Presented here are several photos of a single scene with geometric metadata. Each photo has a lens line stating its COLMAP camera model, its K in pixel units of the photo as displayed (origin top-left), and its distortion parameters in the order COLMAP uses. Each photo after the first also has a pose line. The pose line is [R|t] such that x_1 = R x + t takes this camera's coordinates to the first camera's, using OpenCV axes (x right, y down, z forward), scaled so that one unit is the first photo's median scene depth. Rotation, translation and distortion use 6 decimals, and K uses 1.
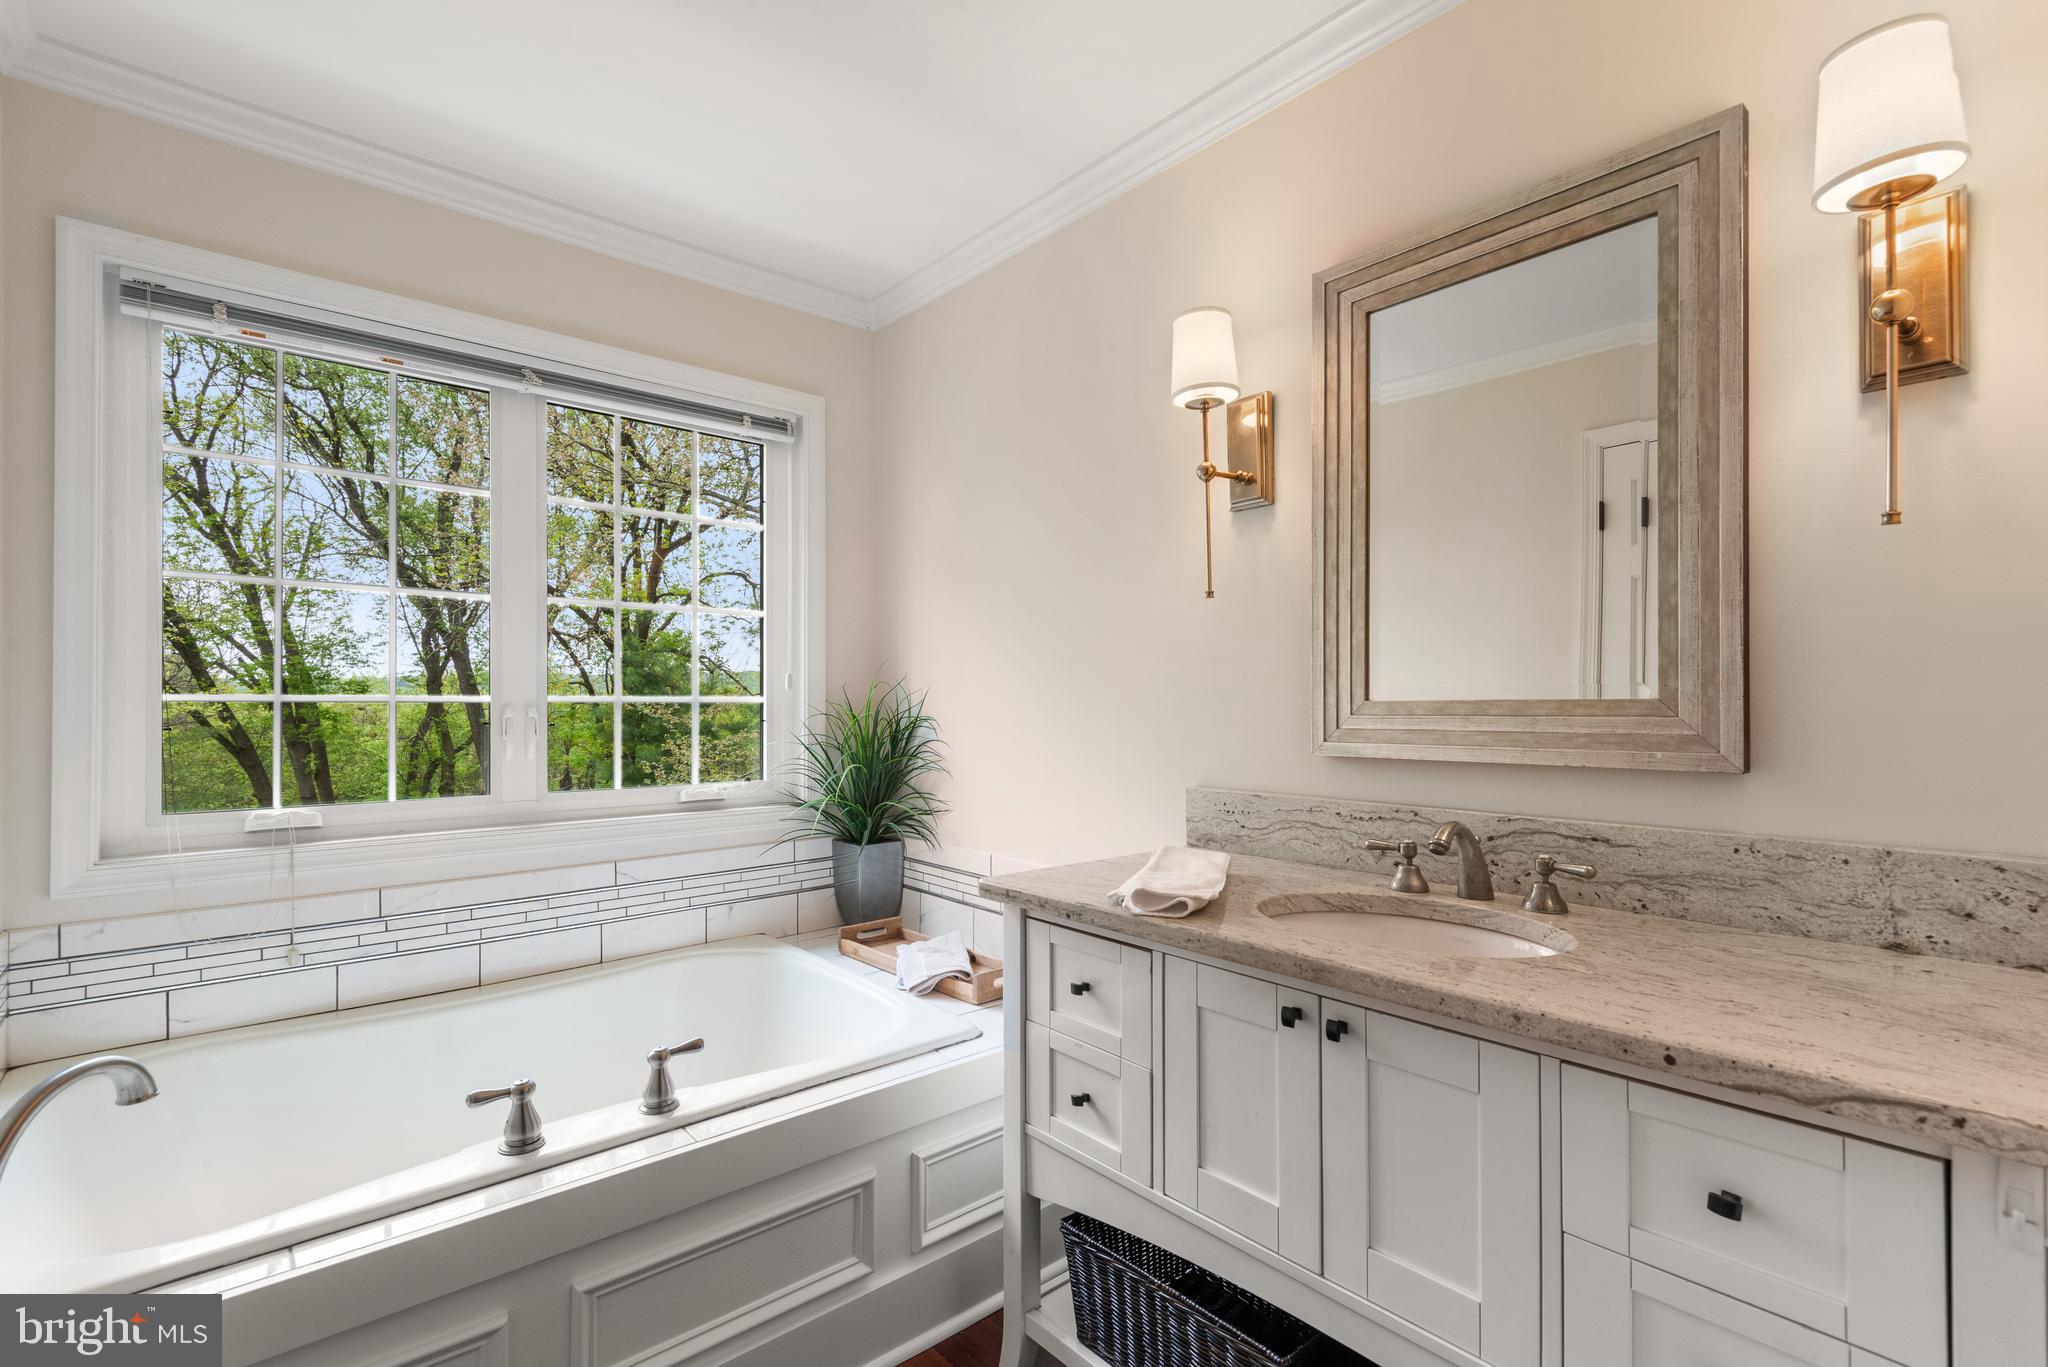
lens RADIAL K [[935.7, 0, 1033.1], [0, 935.7, 702.3], [0, 0, 1]] dist [0.007327, -0.001828]
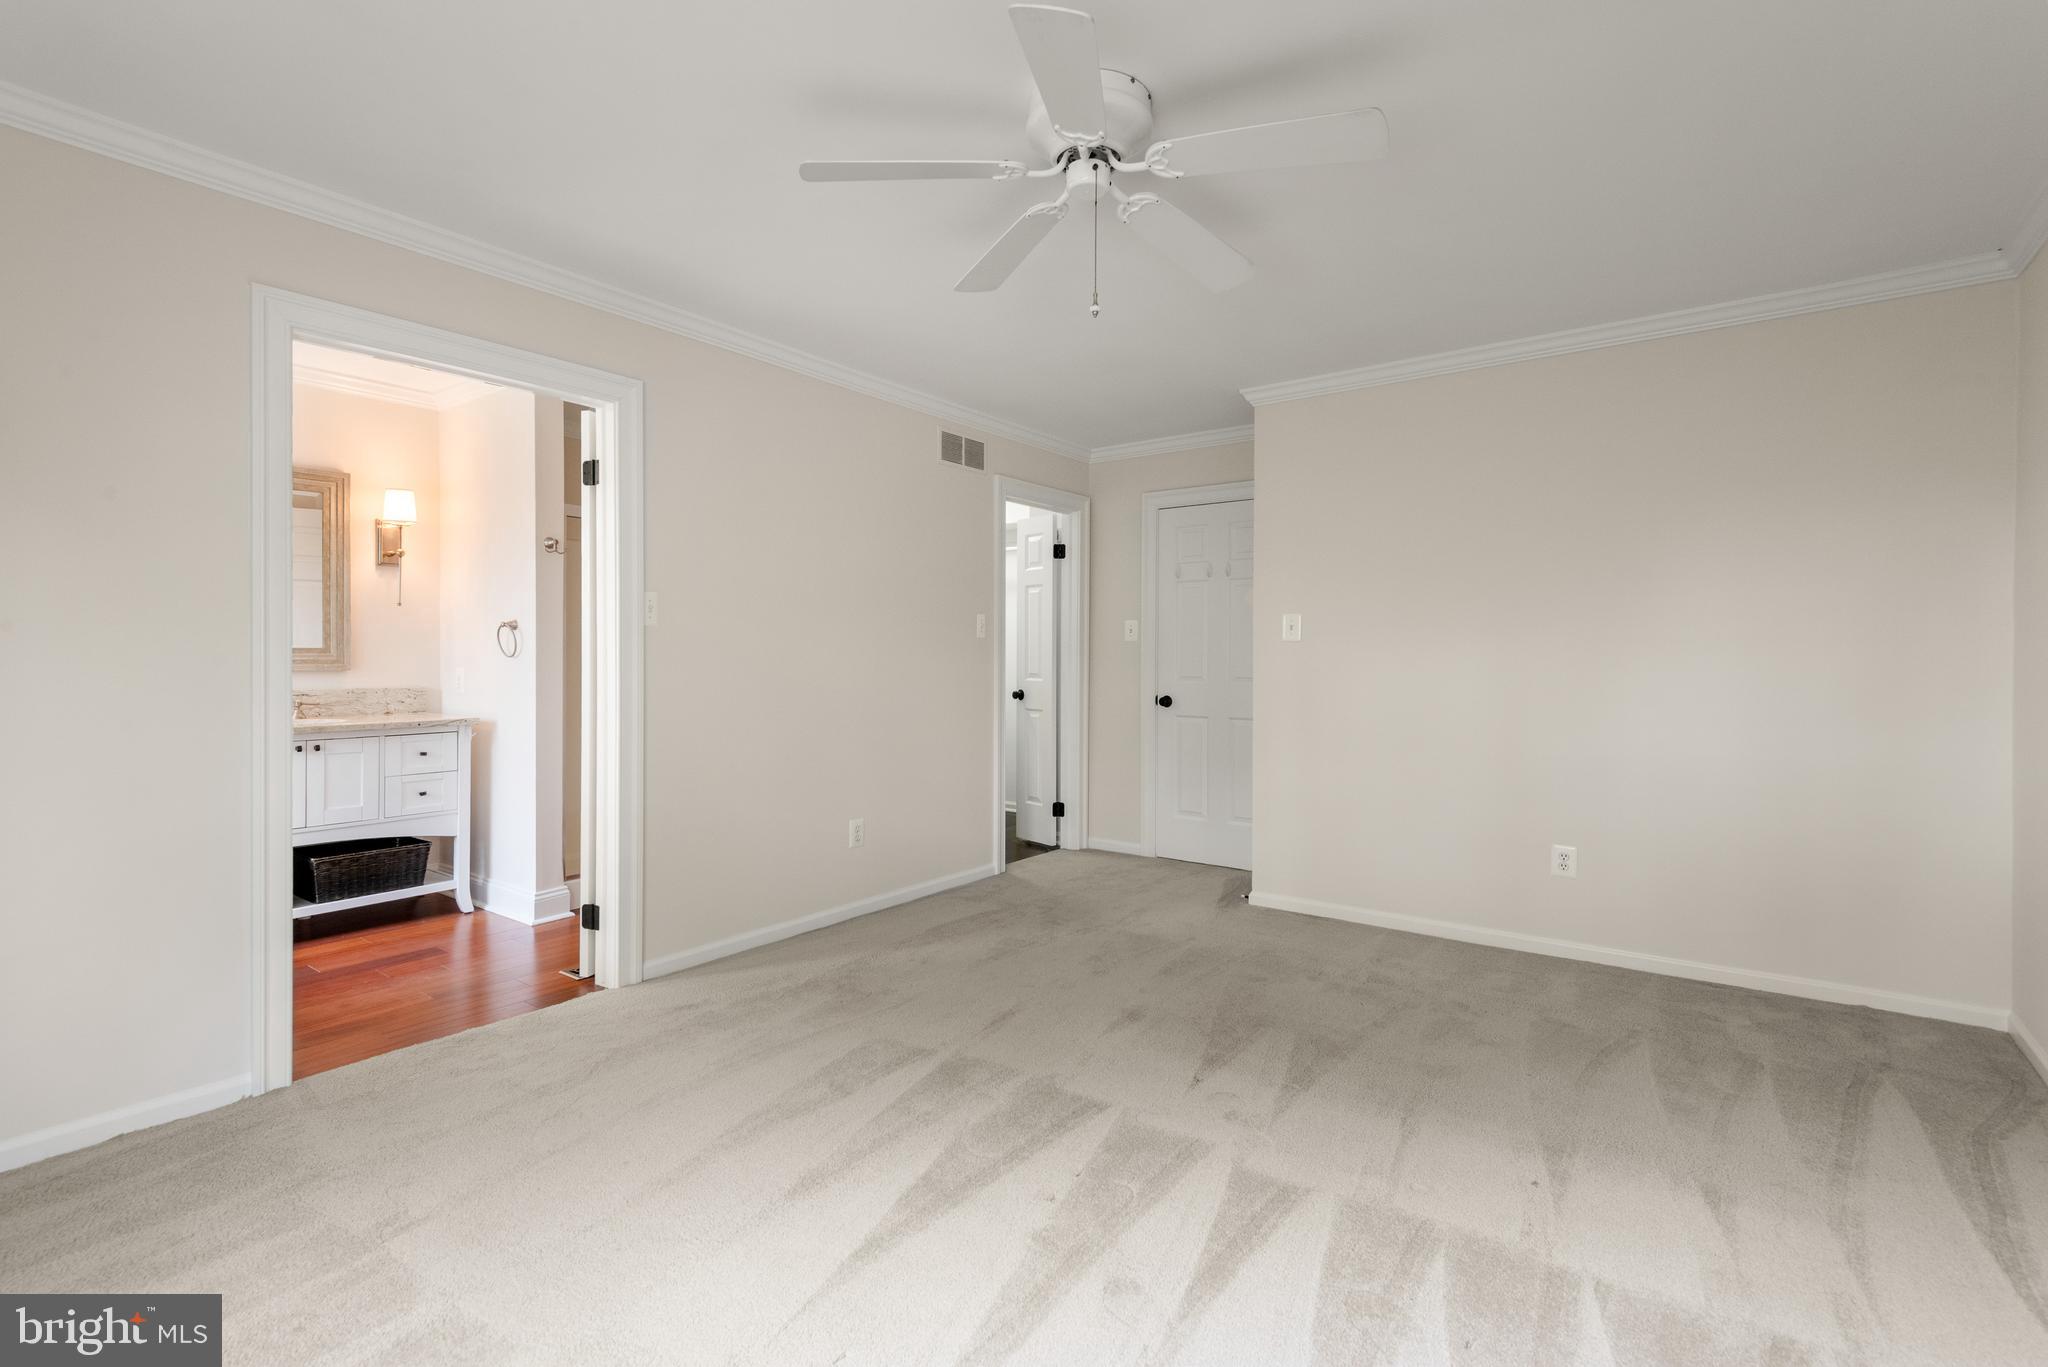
lens RADIAL K [[935.7, 0, 1035.1], [0, 935.7, 662.8], [0, 0, 1]] dist [0.007327, -0.001828]
pose [[-0.253569, 0.000196, 0.967317, -2.943316], [-0.003157, 0.999994, -0.001030, 0.042096], [-0.967312, -0.003315, -0.253567, -0.501094]]
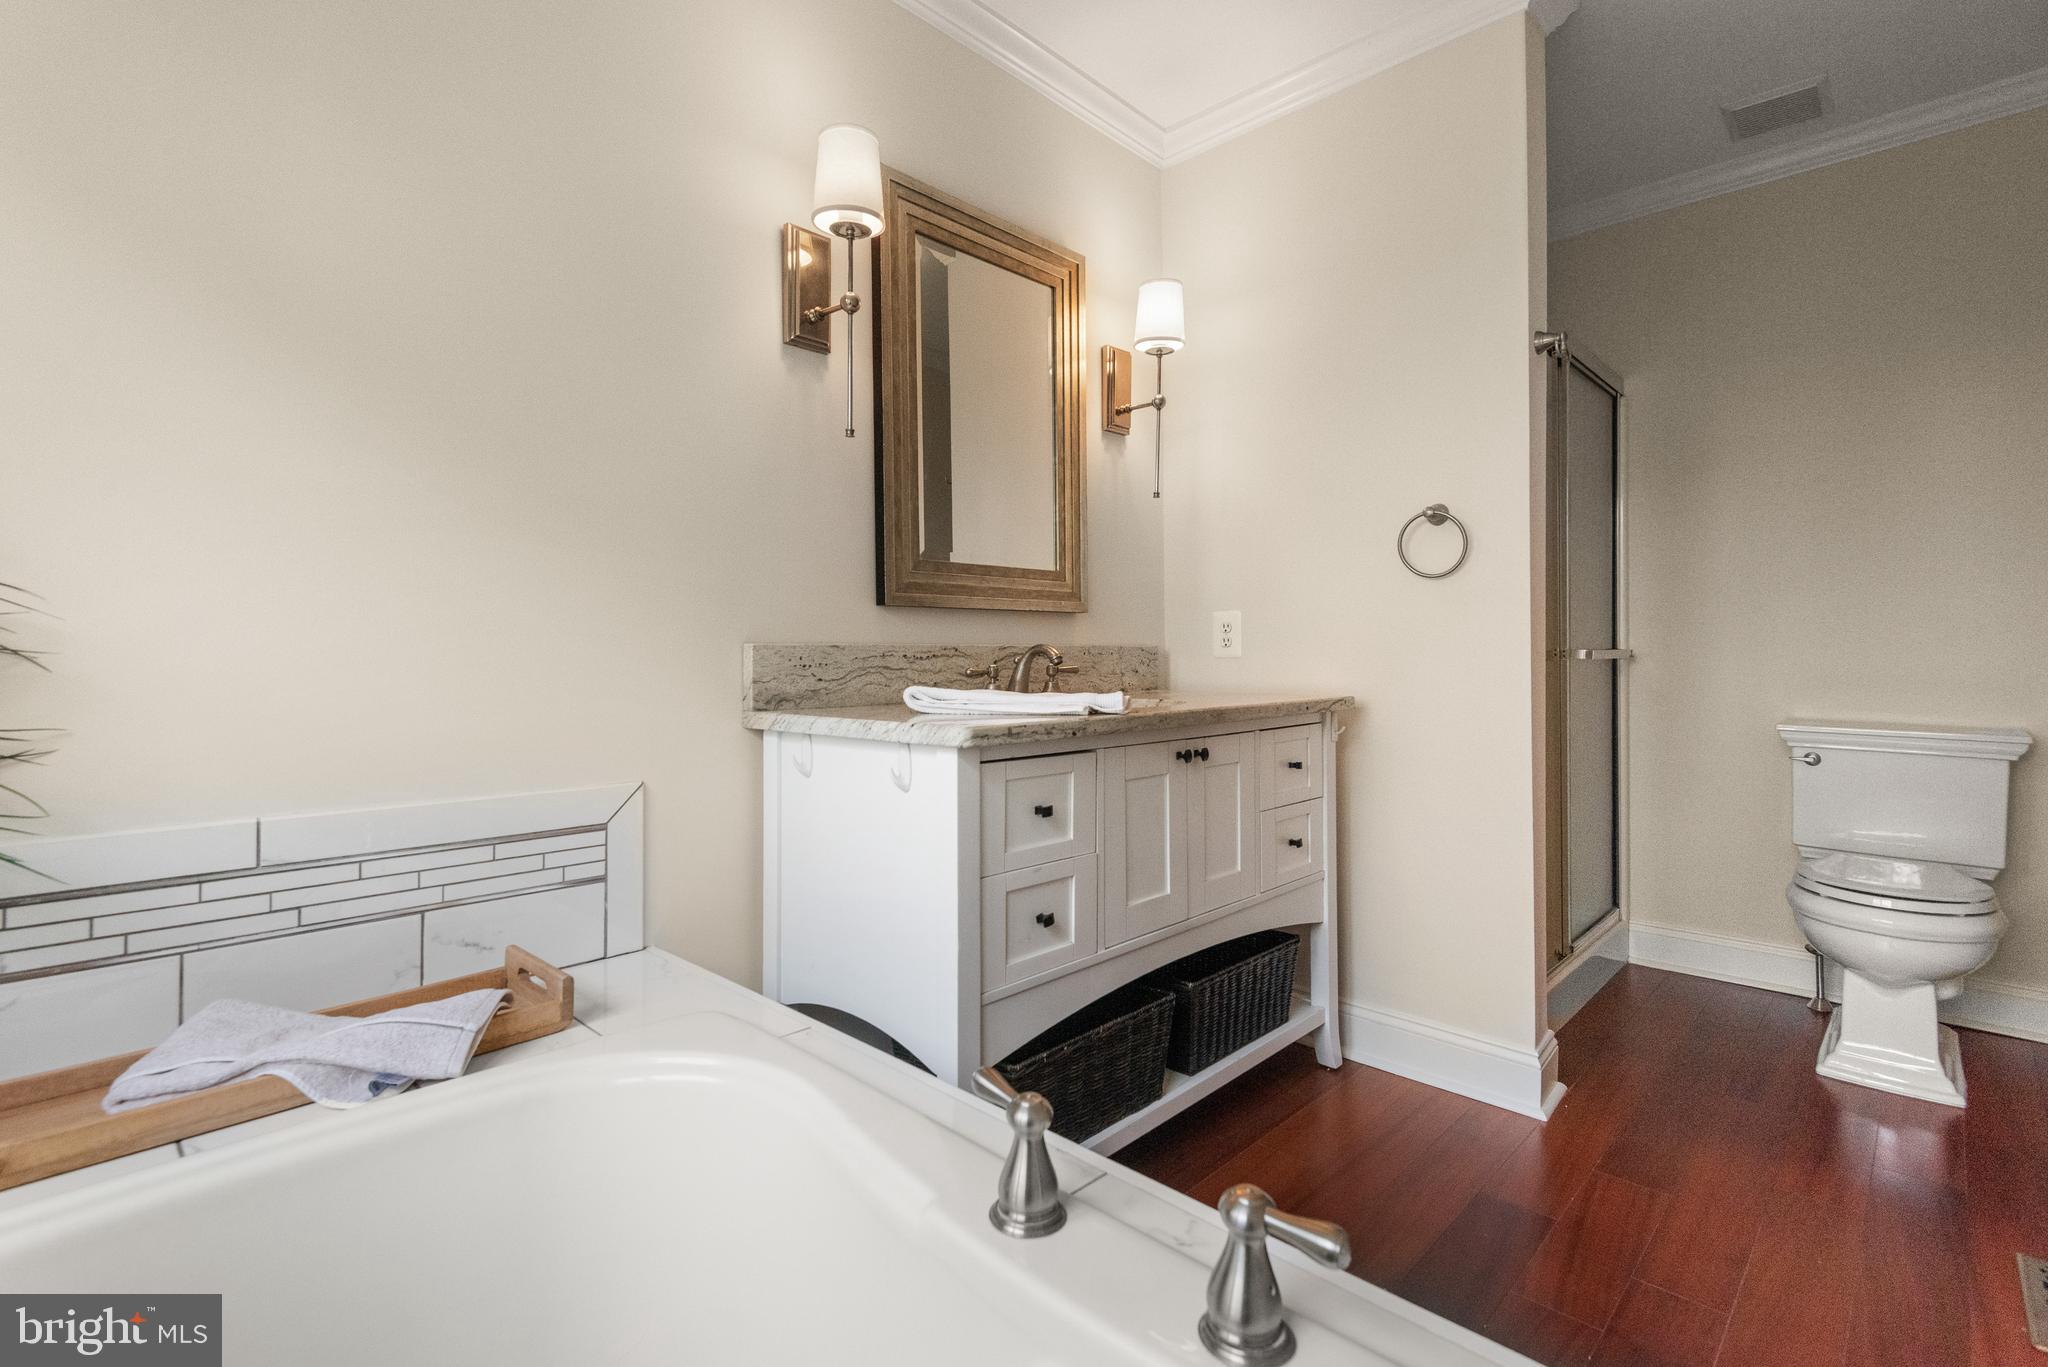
lens RADIAL K [[935.7, 0, 1016.5], [0, 935.7, 663.4], [0, 0, 1]] dist [0.007327, -0.001828]
pose [[-0.084063, -0.014803, 0.996350, -1.040387], [0.000278, 0.999889, 0.014879, 0.139554], [-0.996460, 0.001528, -0.084049, 1.207333]]
